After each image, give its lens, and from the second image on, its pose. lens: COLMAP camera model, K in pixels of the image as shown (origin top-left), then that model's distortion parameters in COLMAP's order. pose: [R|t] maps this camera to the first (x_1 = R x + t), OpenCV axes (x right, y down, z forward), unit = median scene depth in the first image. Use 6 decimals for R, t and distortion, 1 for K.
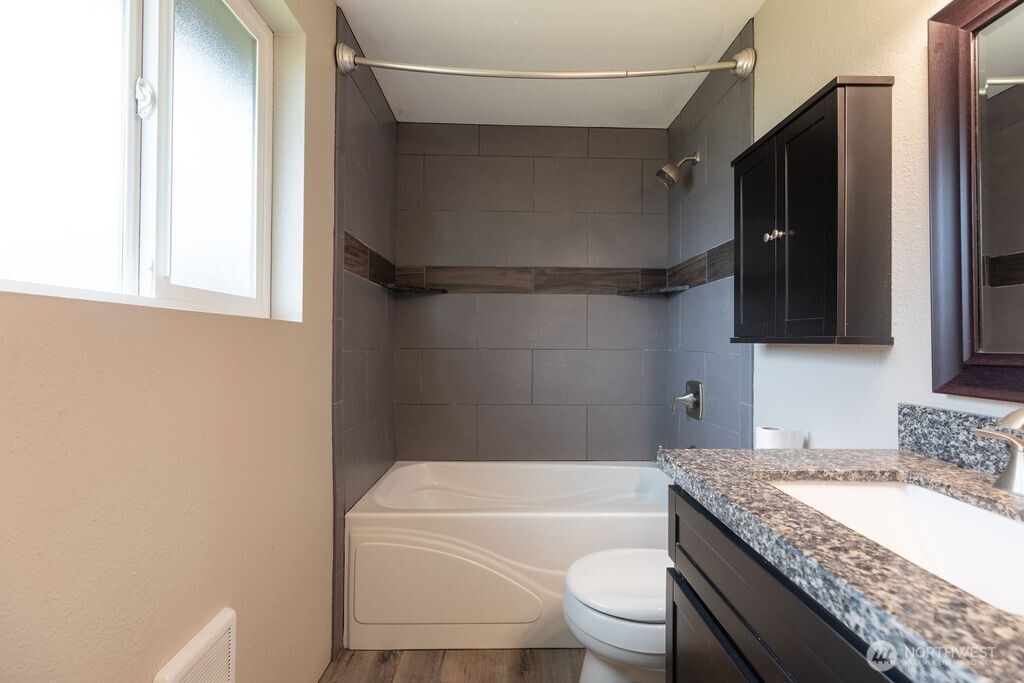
lens RADIAL K [[457.1, 0, 512.7], [0, 457.1, 334.5], [0, 0, 1]] dist [0.006195, 0.000577]
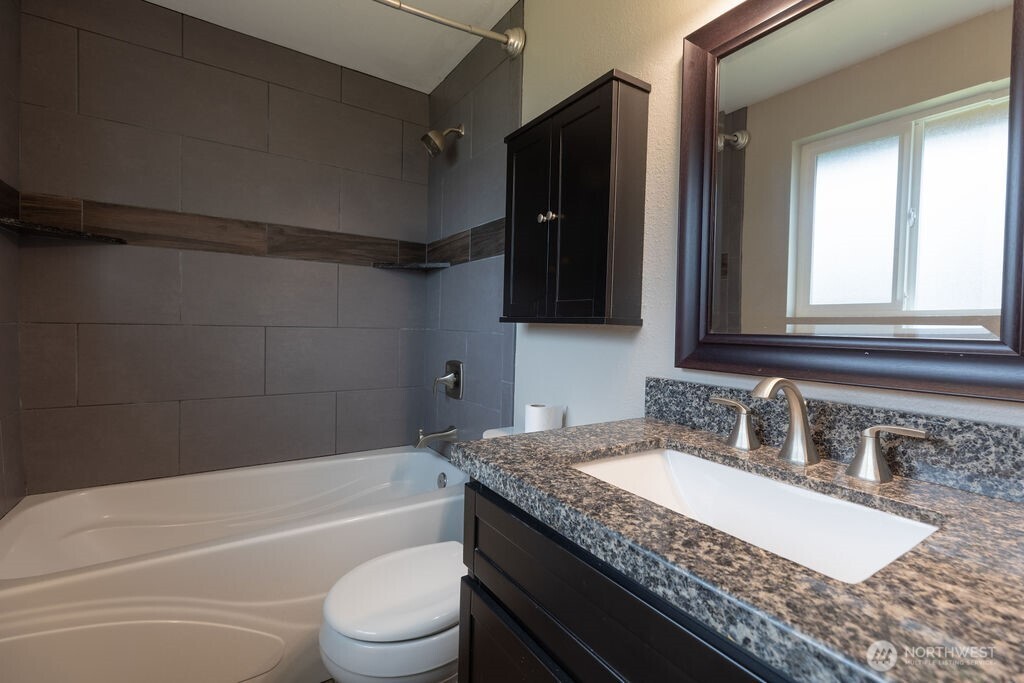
lens RADIAL K [[457.1, 0, 512.7], [0, 457.1, 334.5], [0, 0, 1]] dist [0.006195, 0.000577]
pose [[0.845759, 0.002399, 0.533559, -0.045018], [-0.027022, 0.998899, 0.038342, 0.009217], [-0.532880, -0.046846, 0.844893, 0.214164]]
